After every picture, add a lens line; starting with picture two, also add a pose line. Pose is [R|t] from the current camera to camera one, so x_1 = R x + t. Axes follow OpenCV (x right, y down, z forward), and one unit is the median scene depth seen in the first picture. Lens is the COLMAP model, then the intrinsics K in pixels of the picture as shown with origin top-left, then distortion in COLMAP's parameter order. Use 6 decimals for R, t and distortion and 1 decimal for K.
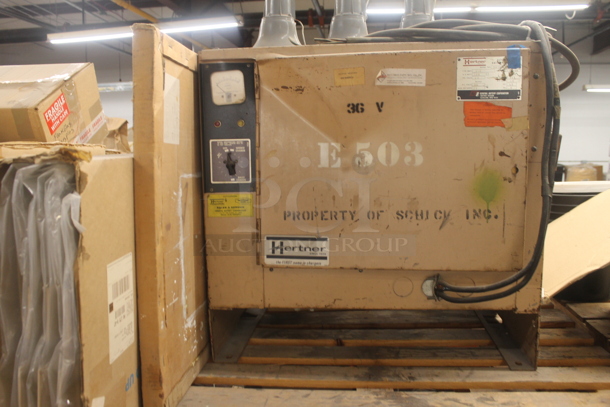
lens RADIAL K [[513.9, 0, 305.0], [0, 513.9, 203.5], [0, 0, 1]] dist [-0.160203, 0.100075]
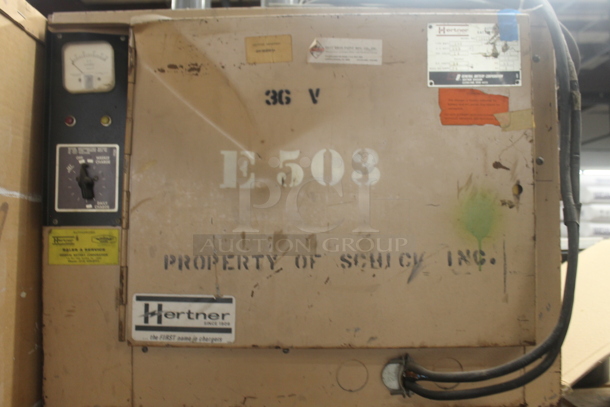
lens RADIAL K [[513.9, 0, 305.0], [0, 513.9, 203.5], [0, 0, 1]] dist [-0.160203, 0.100075]
pose [[0.992713, 0.017252, 0.119260, 0.056651], [0.003322, 0.985403, -0.170205, 0.060954], [-0.120456, 0.169361, 0.978165, 0.366516]]
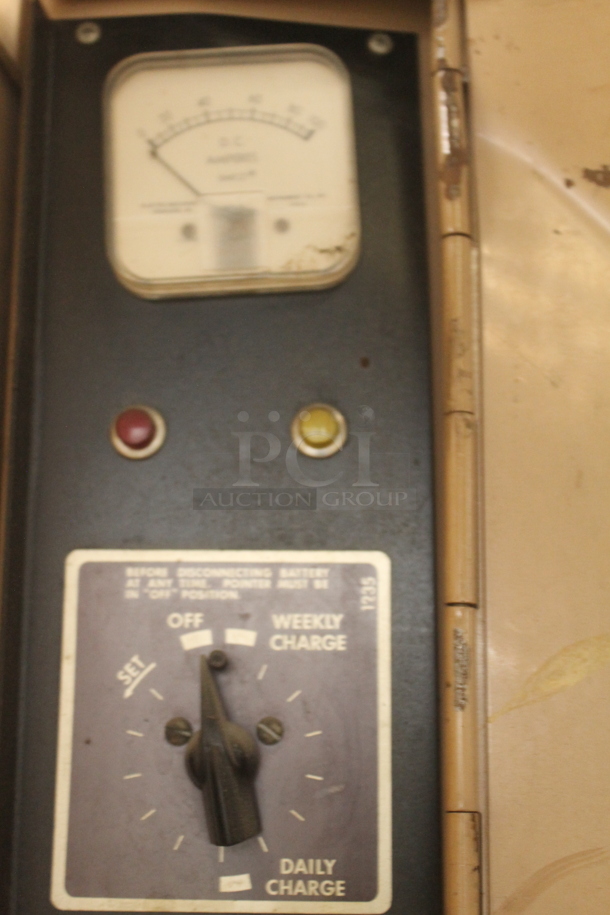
lens RADIAL K [[1271.9, 0, 305.0], [0, 1271.9, 457.5], [0, 0, 1]] dist [-0.024795, -0.040089]
pose [[0.999244, 0.012509, -0.036817, -0.120601], [-0.024376, 0.939211, -0.342474, -0.041194], [0.030295, 0.343112, 0.938806, 0.721779]]
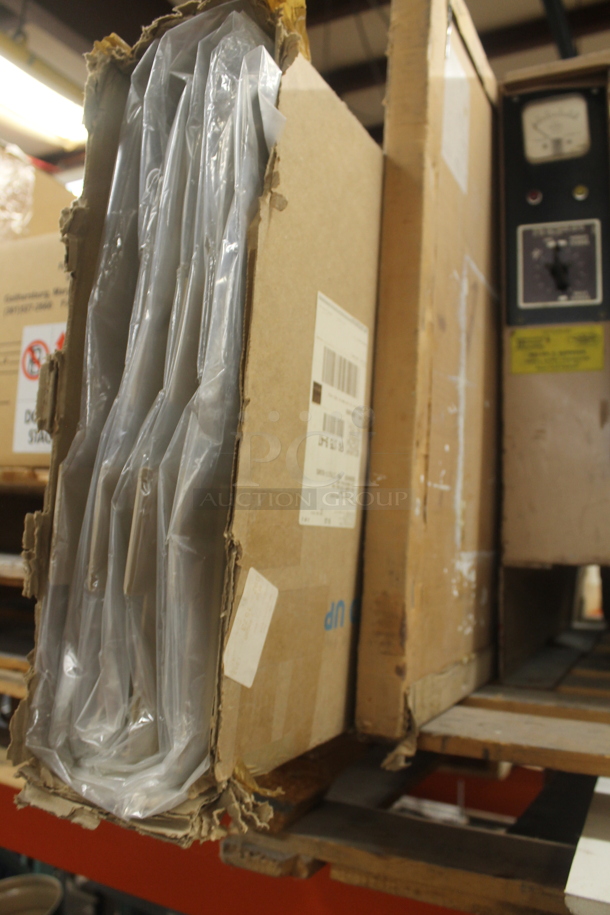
lens RADIAL K [[770.8, 0, 305.0], [0, 770.8, 457.5], [0, 0, 1]] dist [-0.160203, 0.100075]
pose [[0.927257, 0.013865, -0.374168, -0.101634], [-0.091297, 0.977525, -0.190028, 0.284128], [0.363123, 0.210365, 0.907683, 0.279490]]
